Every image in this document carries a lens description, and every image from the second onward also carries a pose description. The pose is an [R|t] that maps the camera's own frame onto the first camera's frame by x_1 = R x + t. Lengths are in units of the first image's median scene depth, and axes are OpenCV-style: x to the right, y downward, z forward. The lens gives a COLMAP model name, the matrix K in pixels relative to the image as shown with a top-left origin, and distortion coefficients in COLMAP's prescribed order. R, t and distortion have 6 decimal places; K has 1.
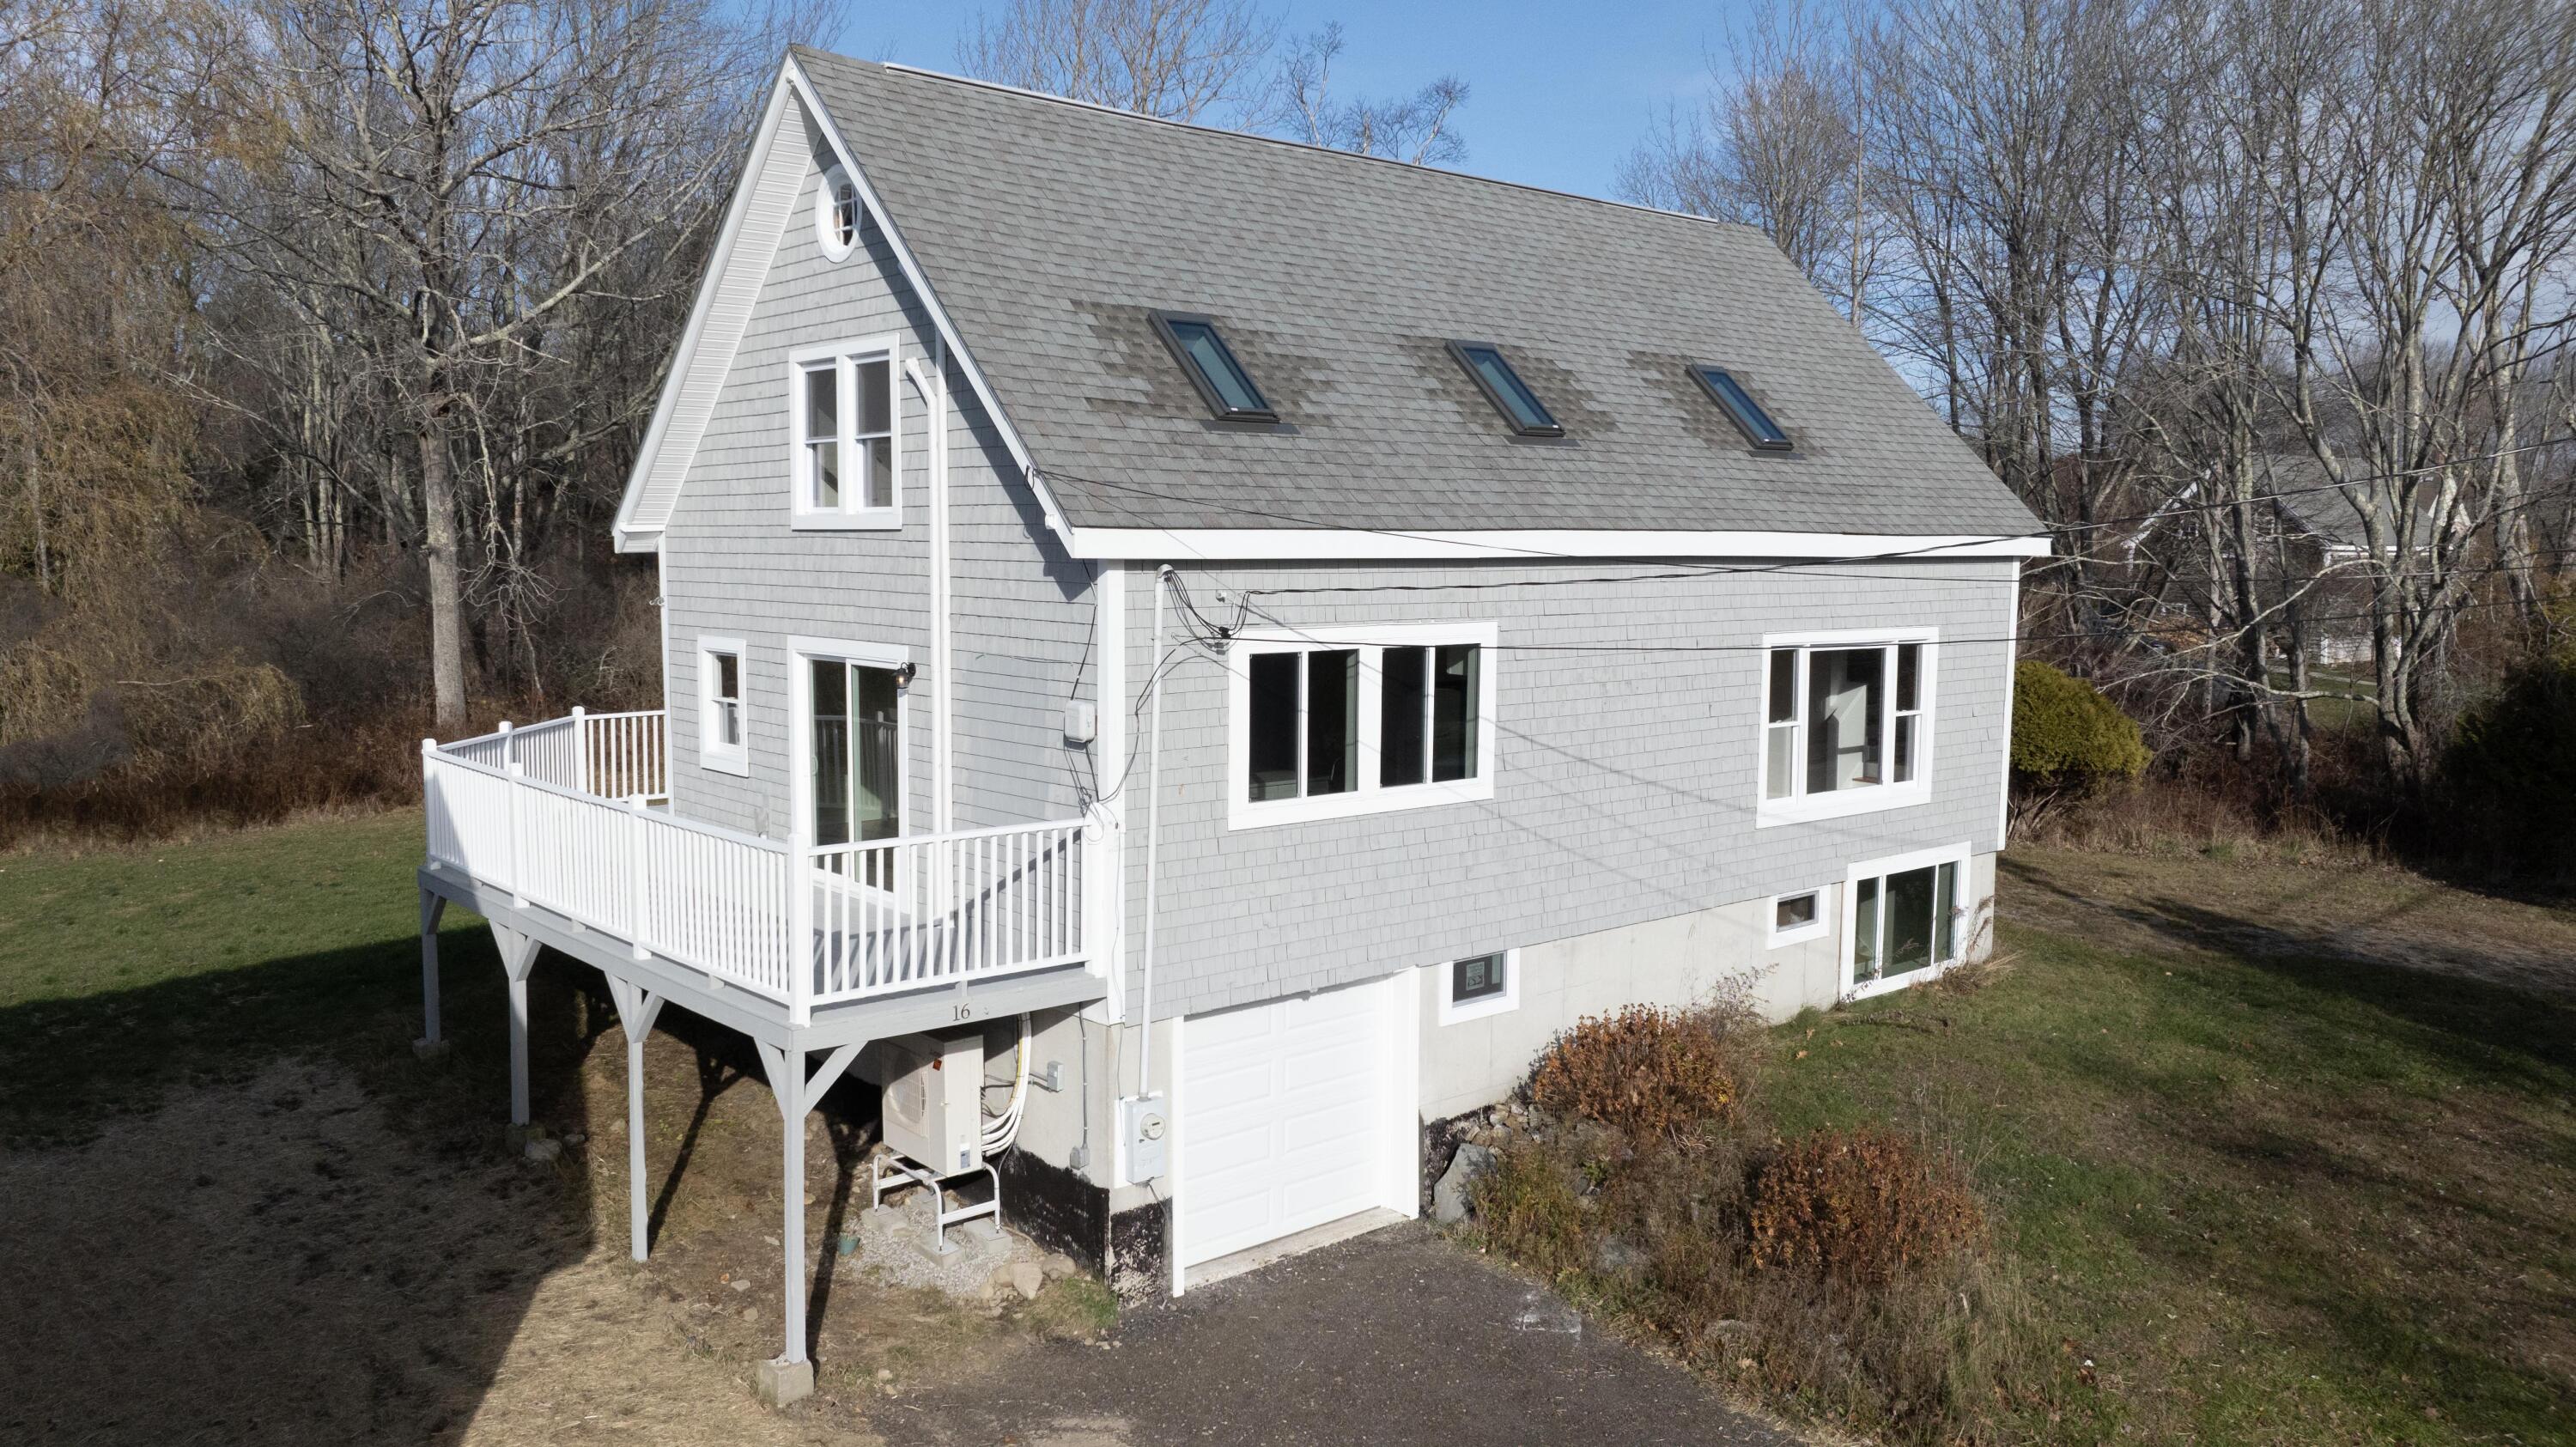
lens RADIAL K [[1822.3, 0, 1276.6], [0, 1822.3, 704.0], [0, 0, 1]] dist [-0.026960, 0.029340]
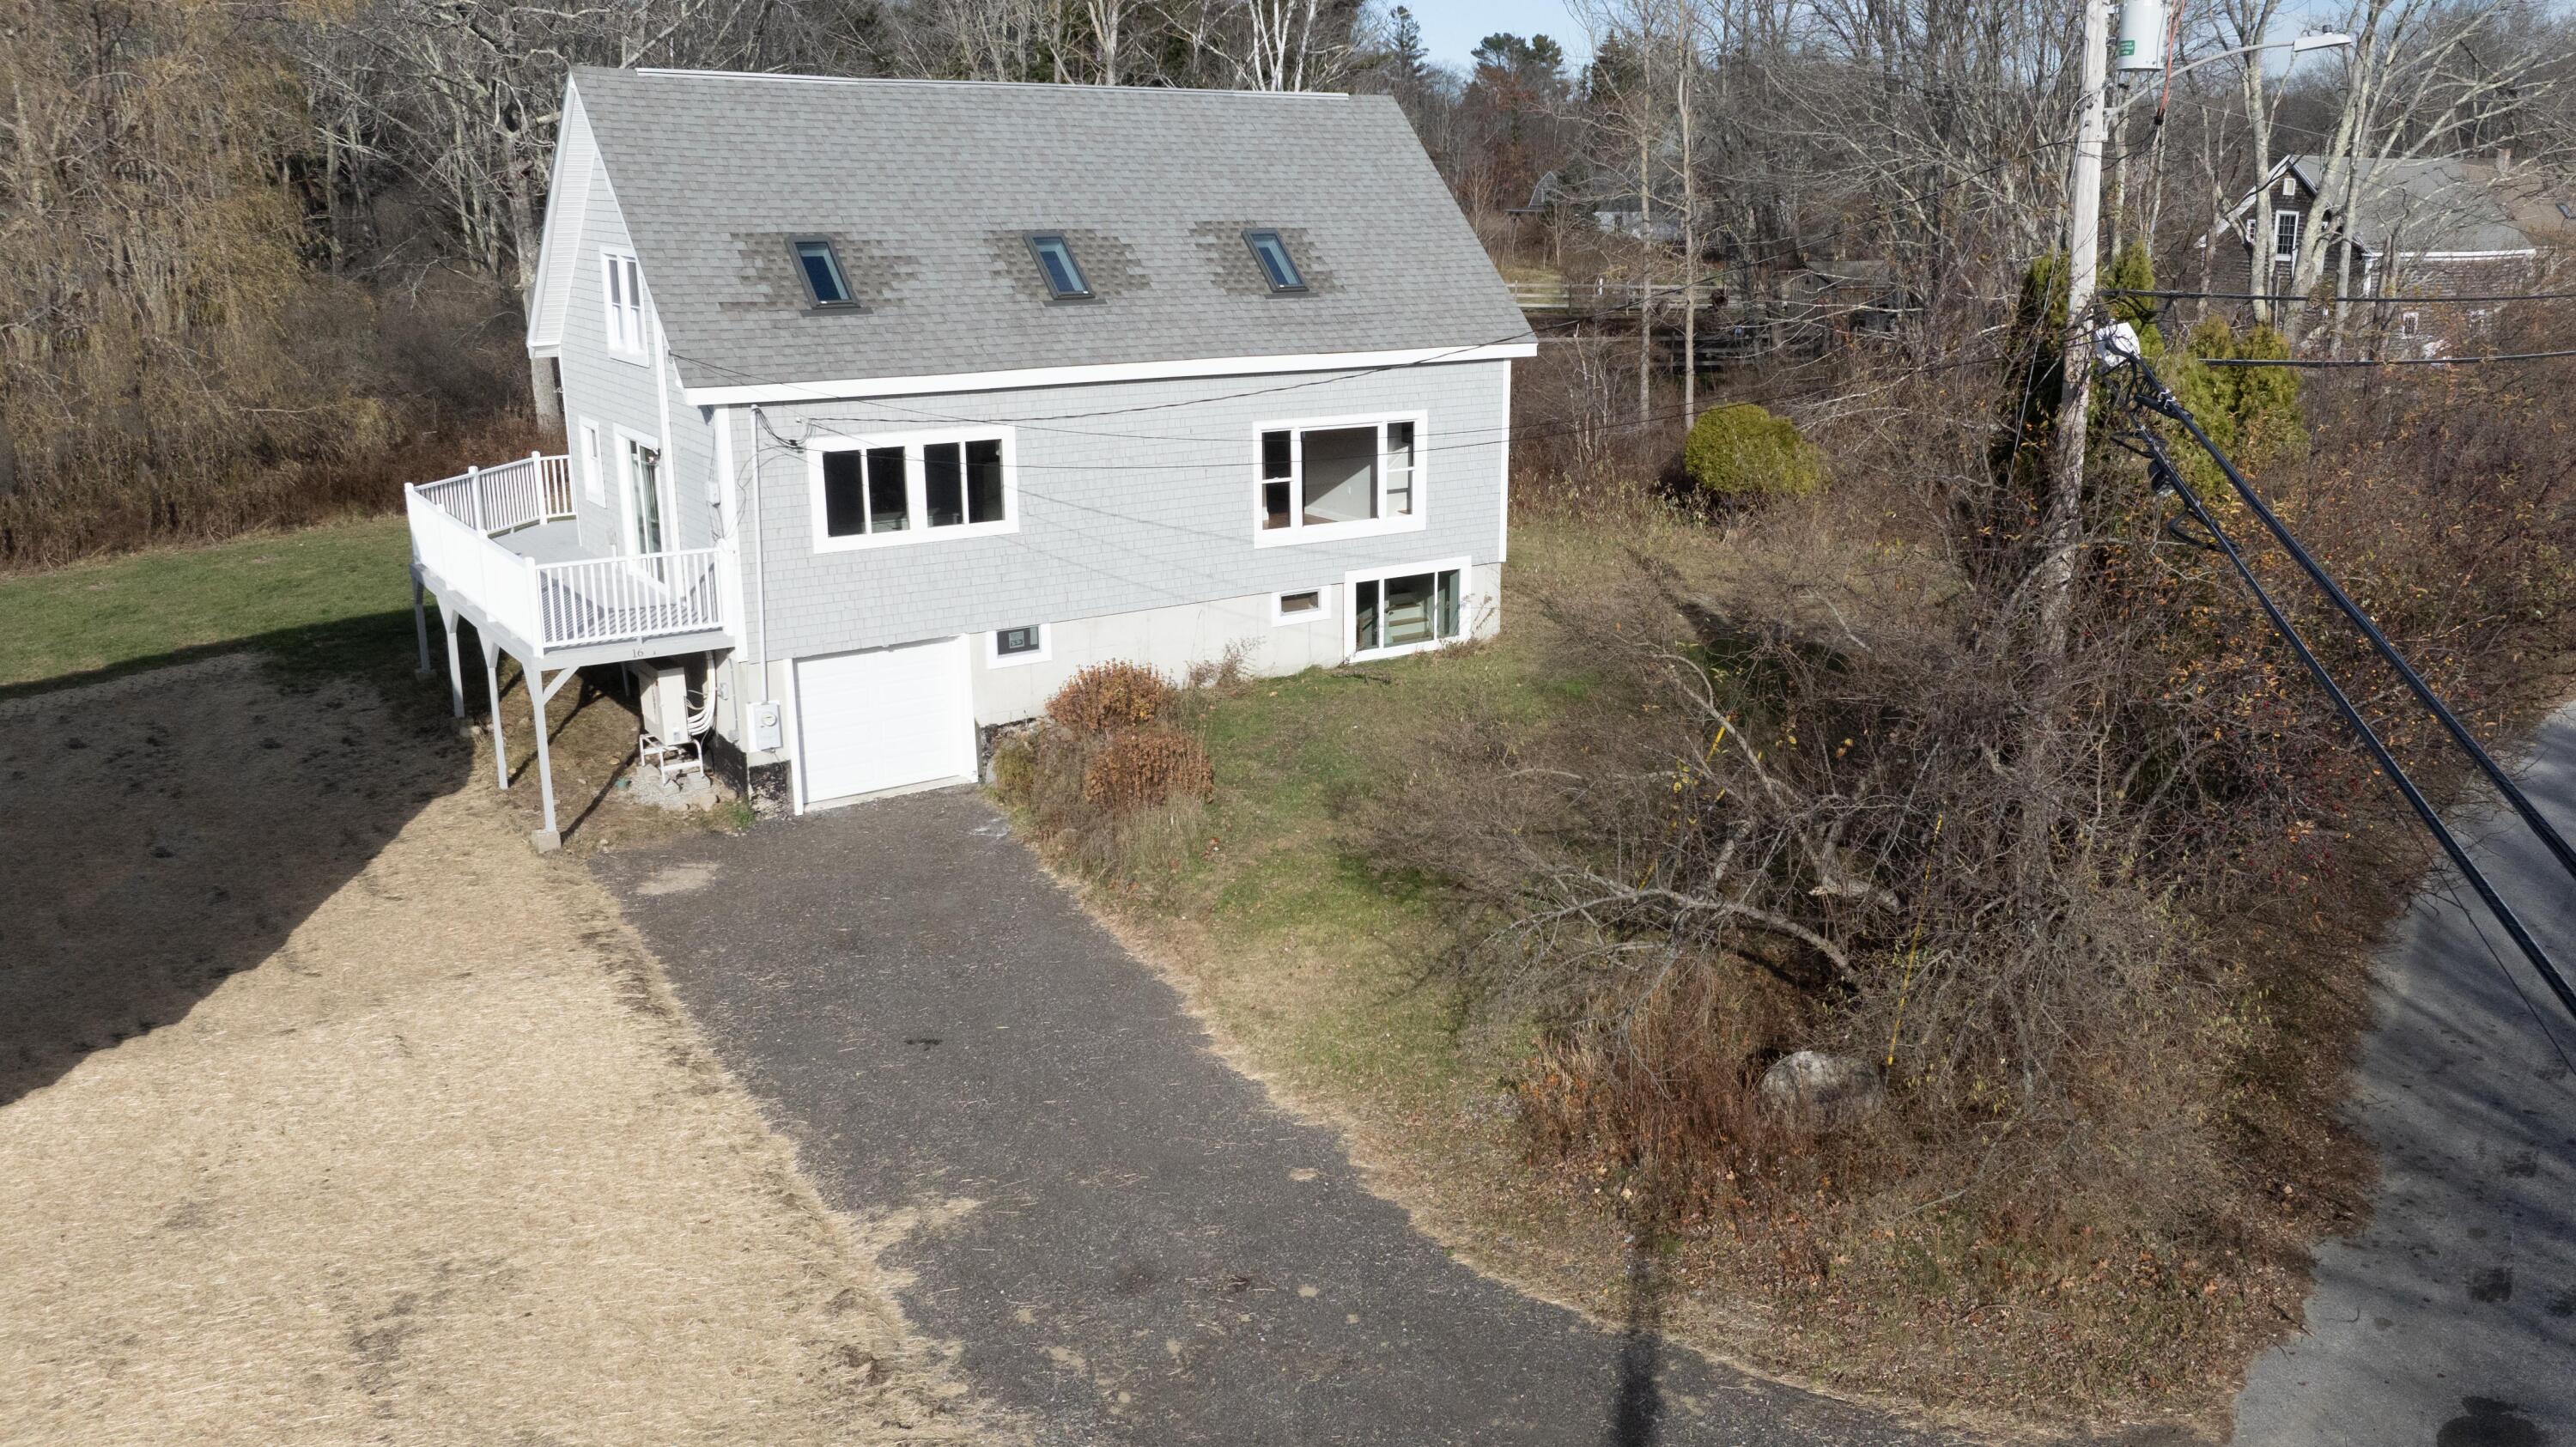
lens RADIAL K [[1822.3, 0, 1362.4], [0, 1822.3, 633.6], [0, 0, 1]] dist [-0.026960, 0.029340]
pose [[0.998259, 0.017528, -0.056322, 0.530928], [-0.009342, 0.989759, 0.142441, -0.095885], [0.058242, -0.141666, 0.988200, -0.621719]]
